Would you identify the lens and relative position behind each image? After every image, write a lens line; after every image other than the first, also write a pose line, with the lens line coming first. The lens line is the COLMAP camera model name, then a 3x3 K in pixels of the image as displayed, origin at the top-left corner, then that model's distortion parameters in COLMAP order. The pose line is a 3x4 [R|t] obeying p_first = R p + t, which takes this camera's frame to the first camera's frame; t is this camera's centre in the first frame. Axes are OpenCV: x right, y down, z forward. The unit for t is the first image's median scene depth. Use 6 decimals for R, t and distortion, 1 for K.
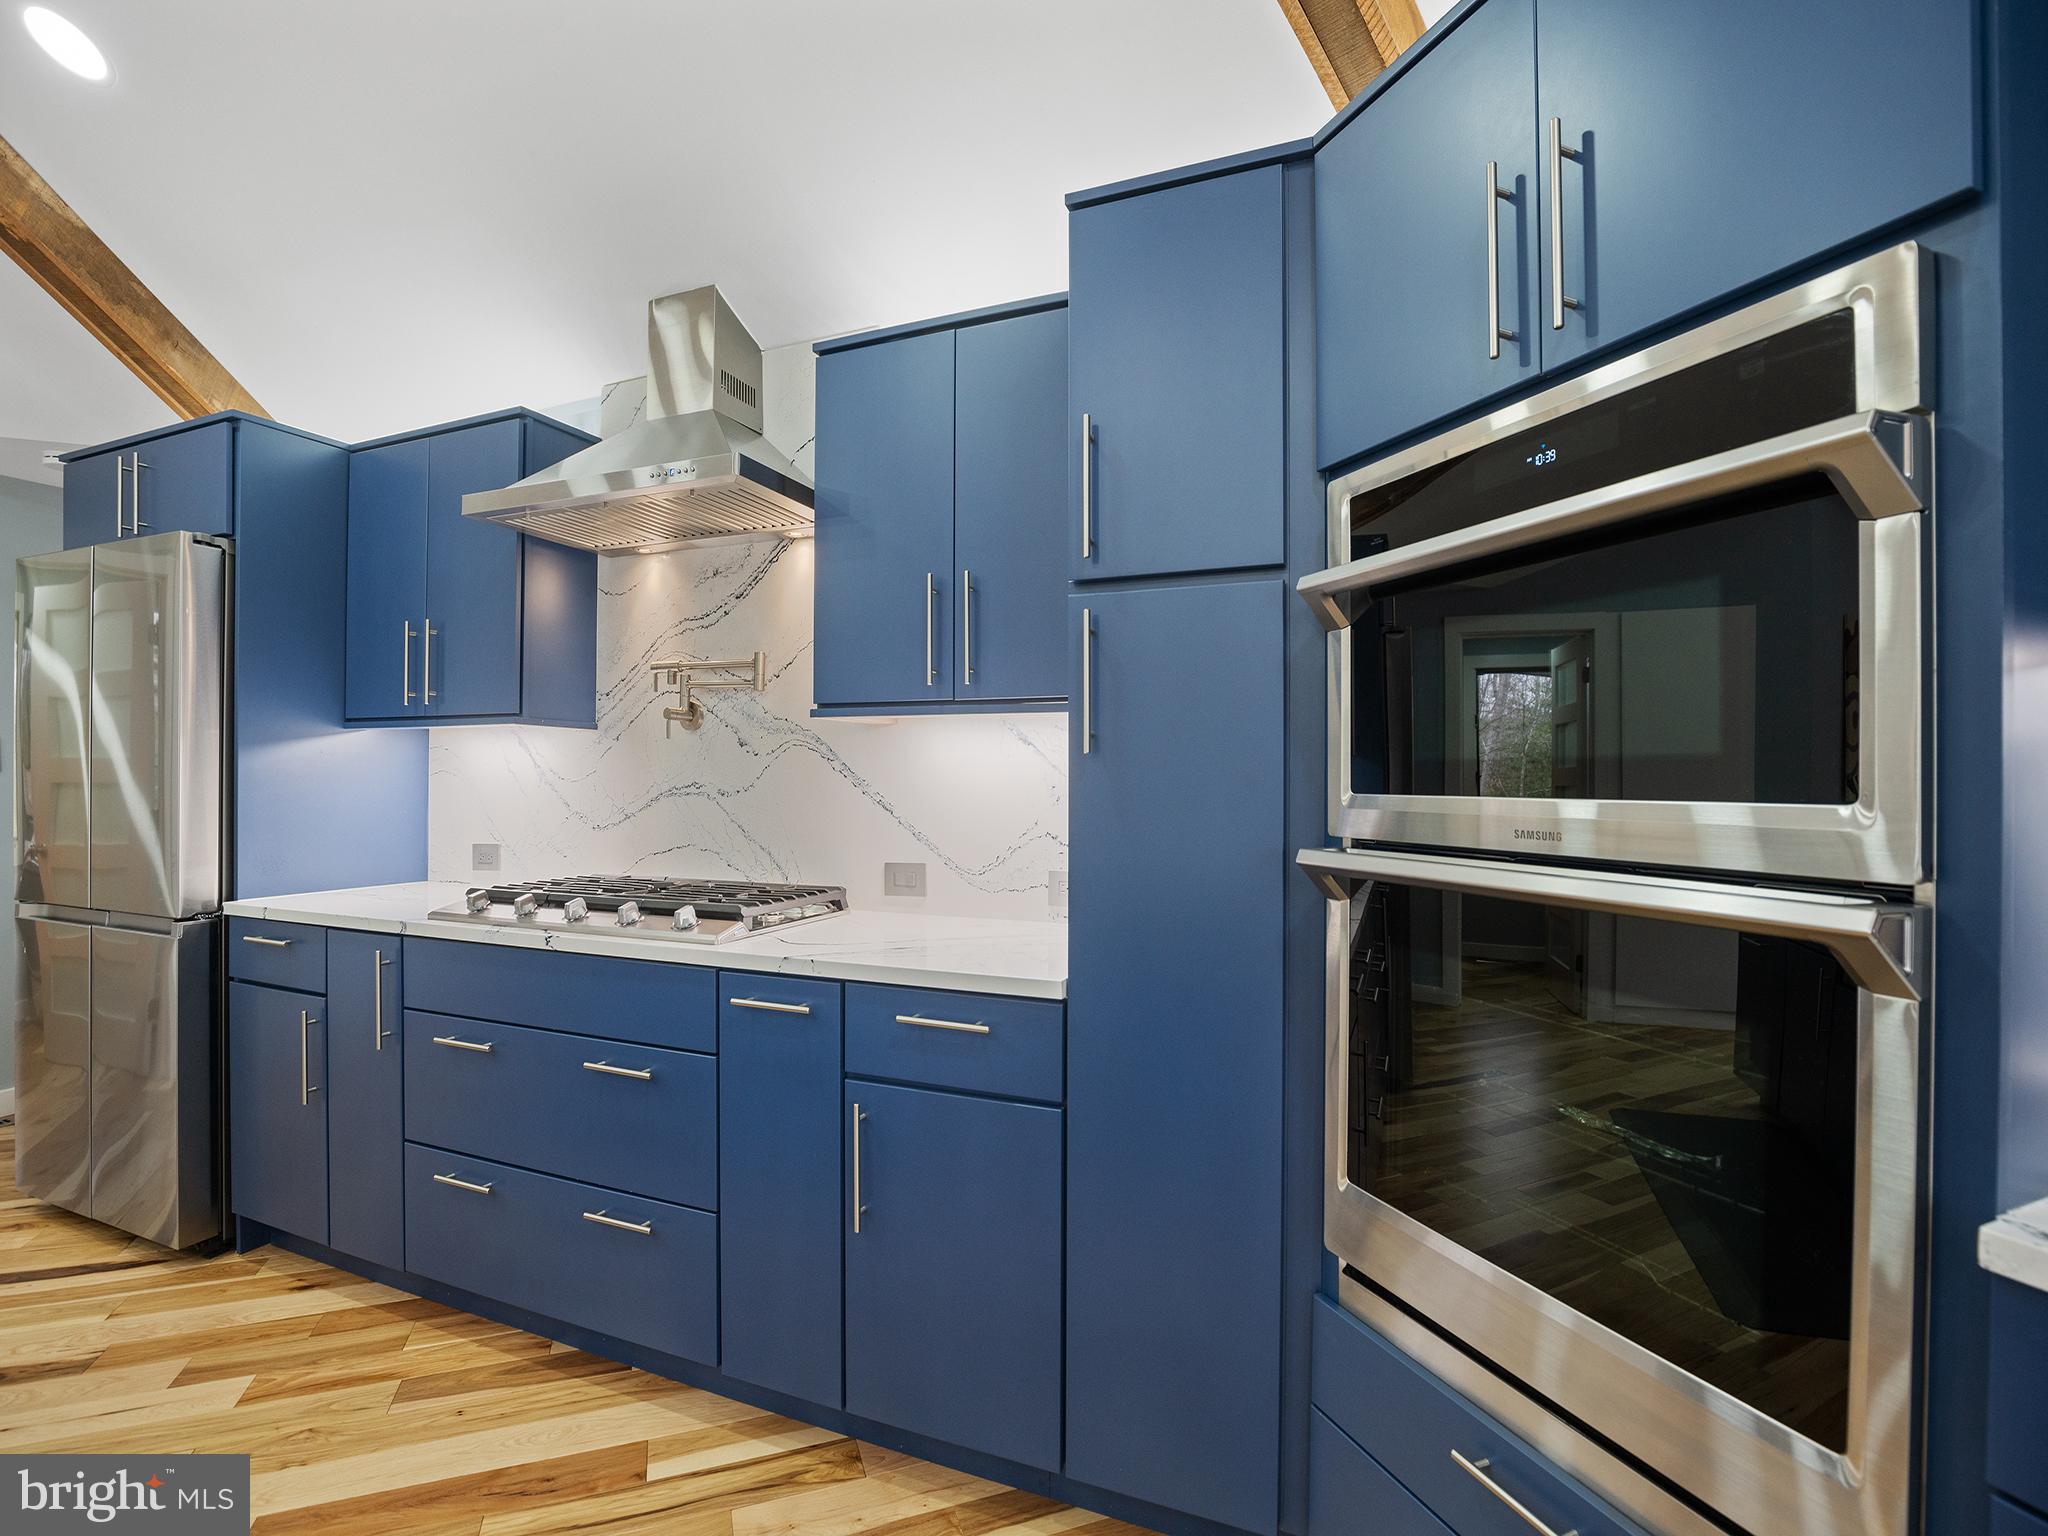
lens RADIAL K [[972.4, 0, 1020.4], [0, 972.4, 777.5], [0, 0, 1]] dist [-0.010956, -0.000036]
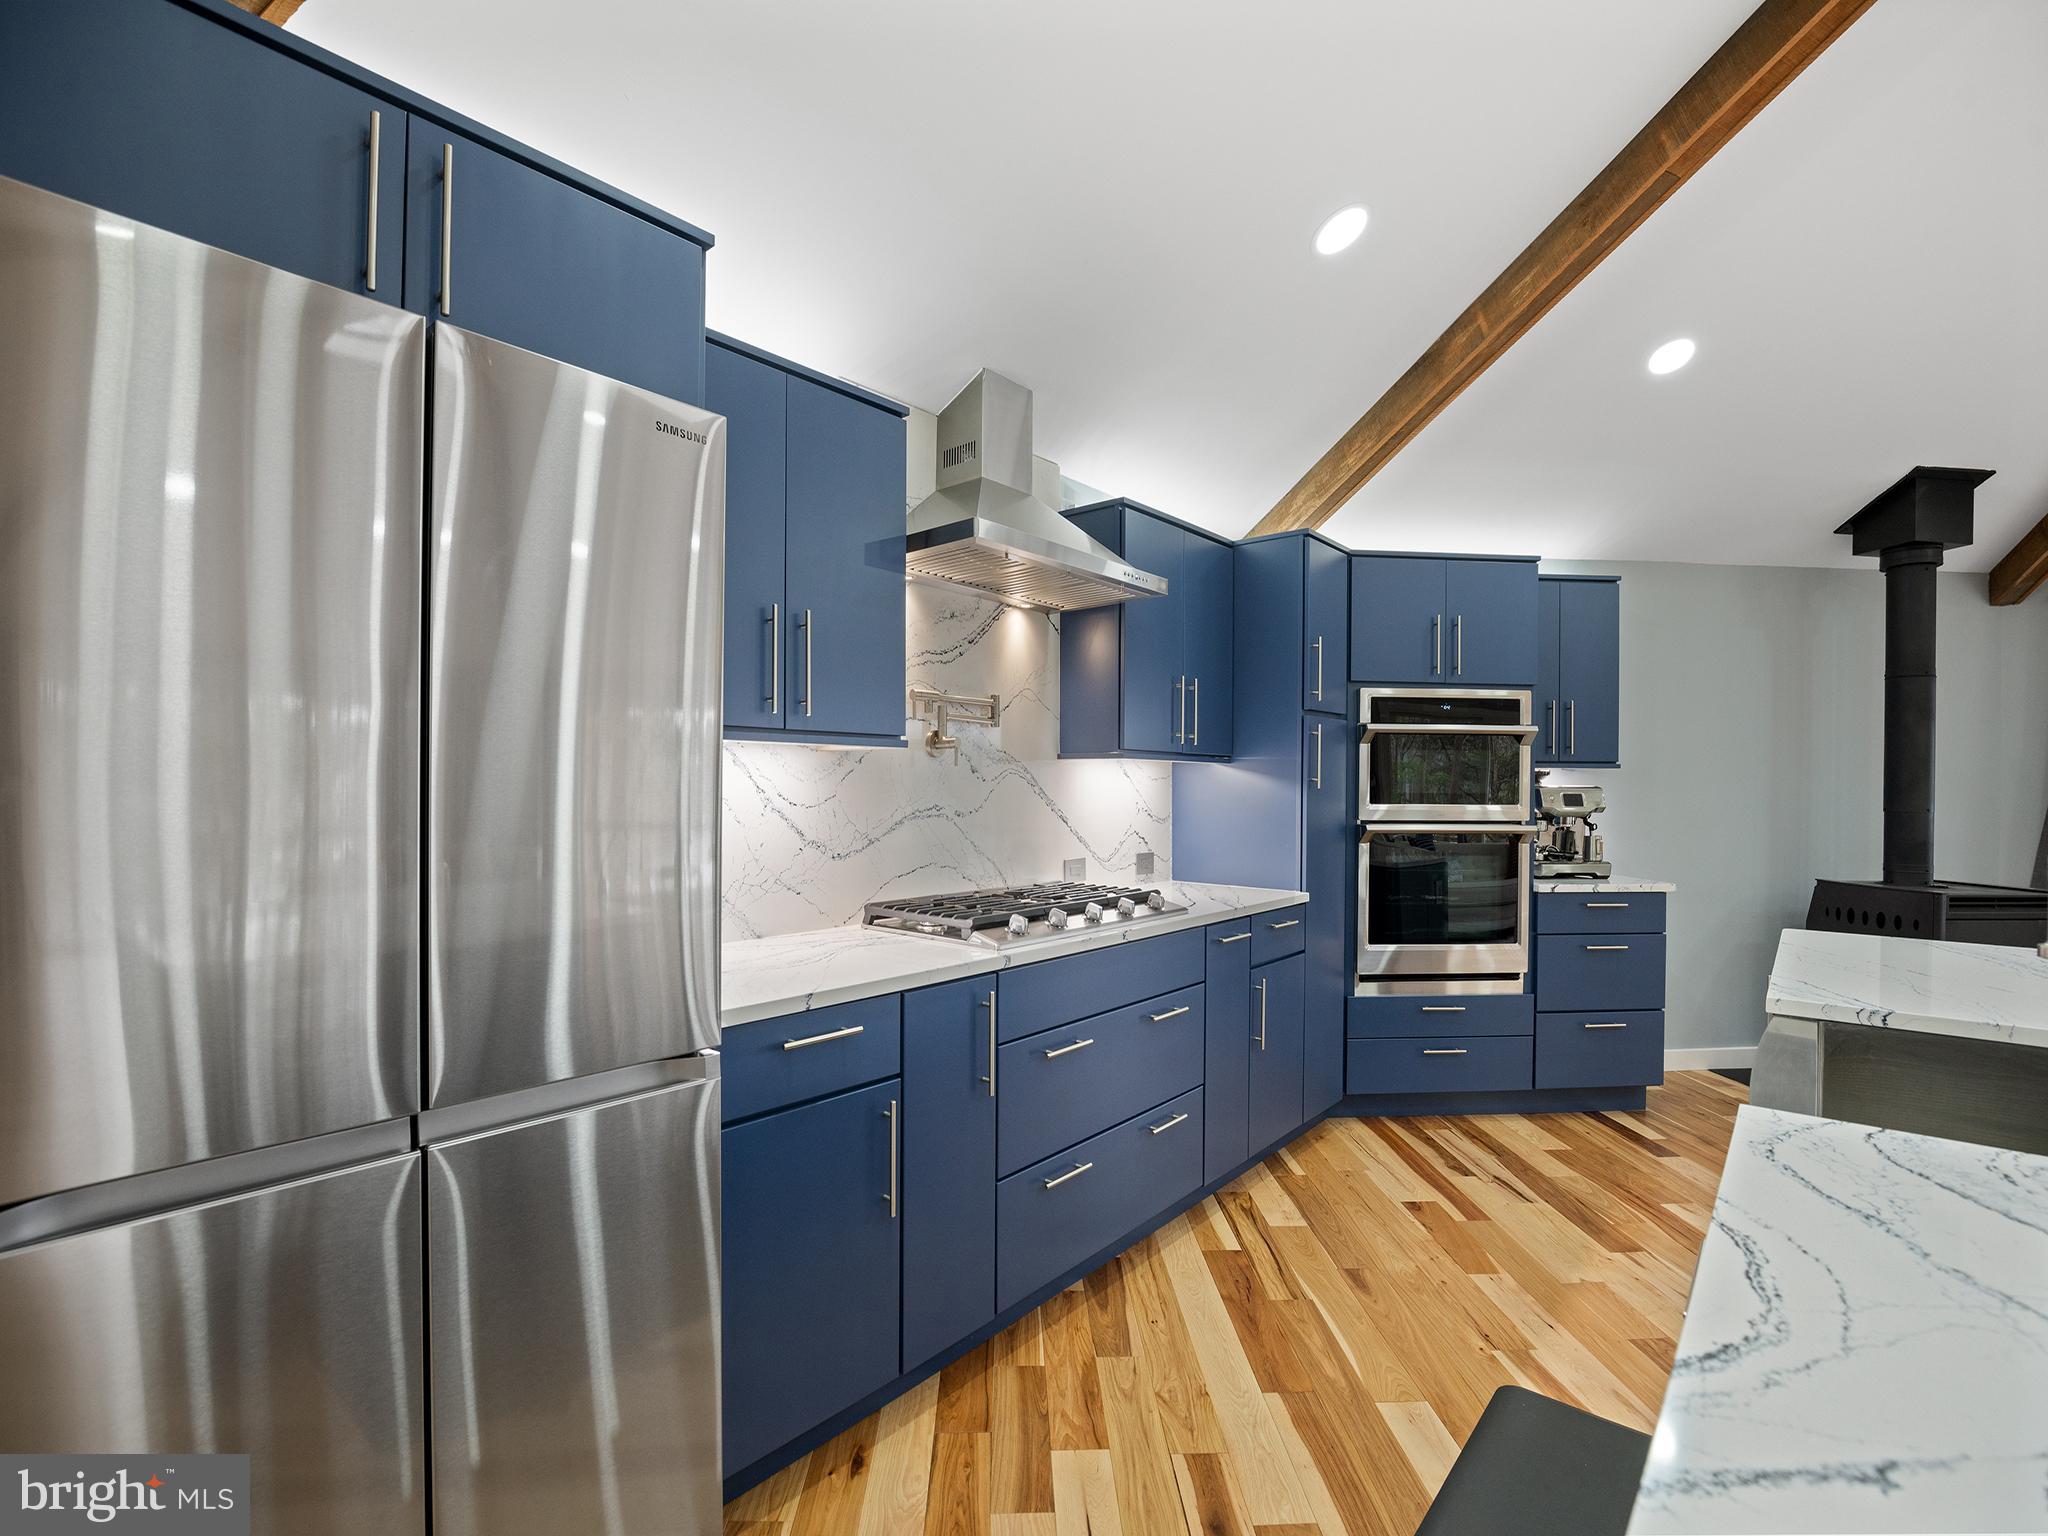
lens RADIAL K [[972.4, 0, 1020.4], [0, 972.4, 777.5], [0, 0, 1]] dist [-0.010956, -0.000036]
pose [[0.286112, 0.002496, 0.958193, -1.684586], [-0.007304, 0.999973, -0.000423, -0.032497], [-0.958168, -0.006878, 0.286123, 0.754229]]
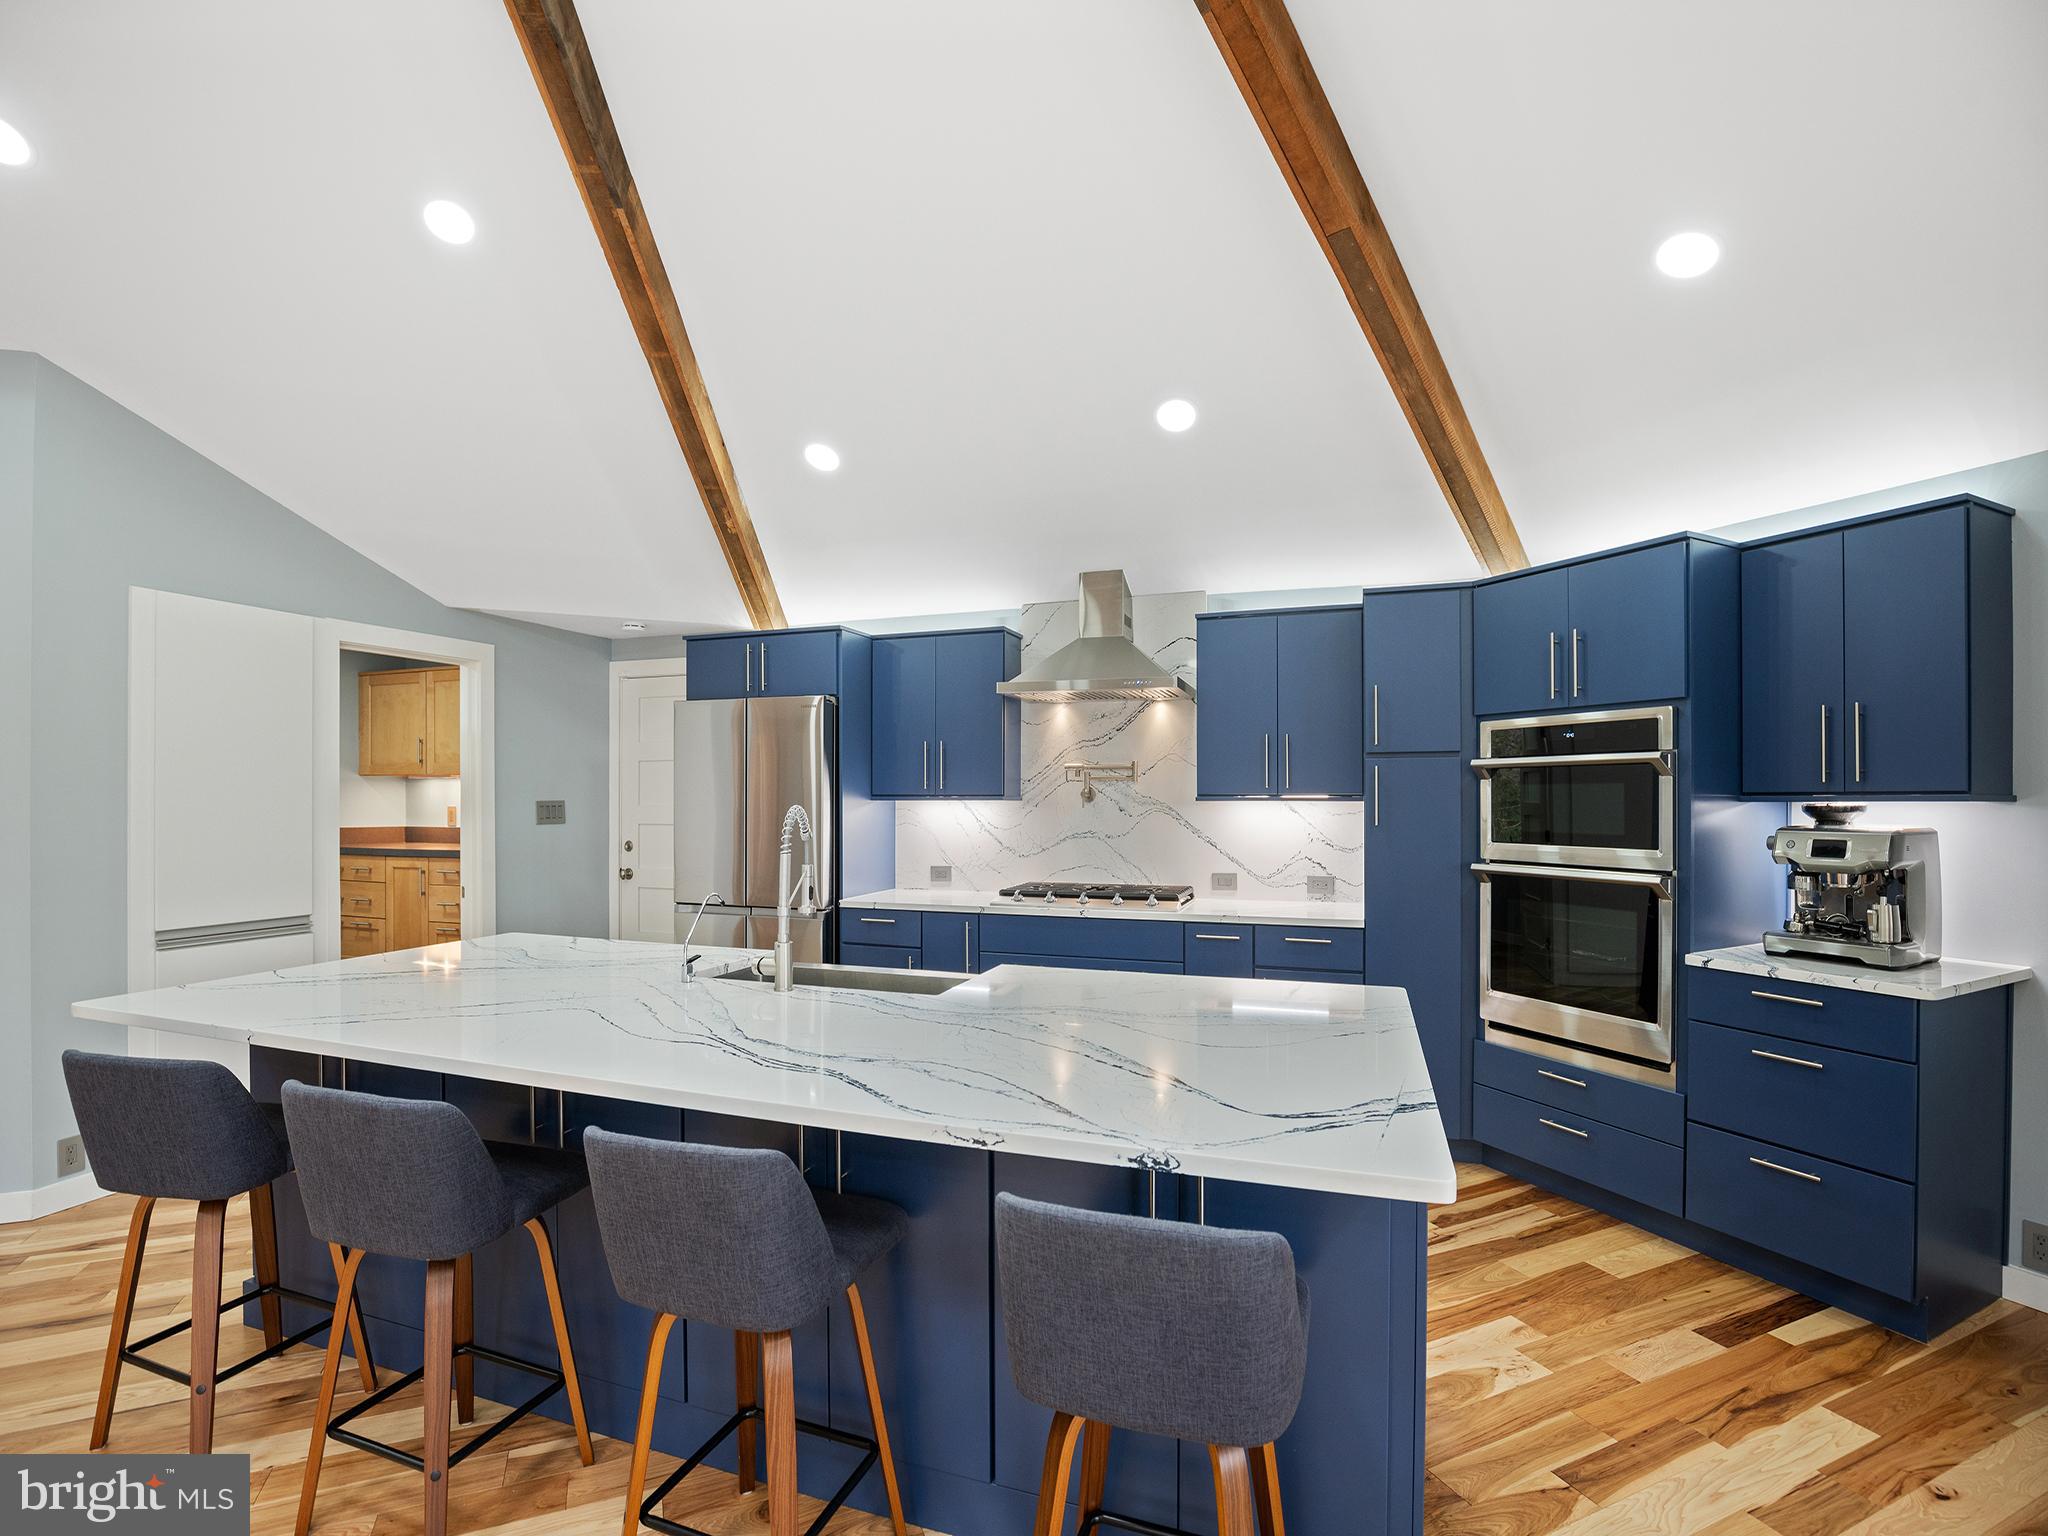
lens RADIAL K [[956.7, 0, 1040.9], [0, 956.7, 794.7], [0, 0, 1]] dist [-0.005259, -0.000596]
pose [[0.997682, -0.004963, 0.067870, -0.688321], [0.005099, 0.999985, -0.001837, -0.074660], [-0.067860, 0.002178, 0.997692, -0.981016]]
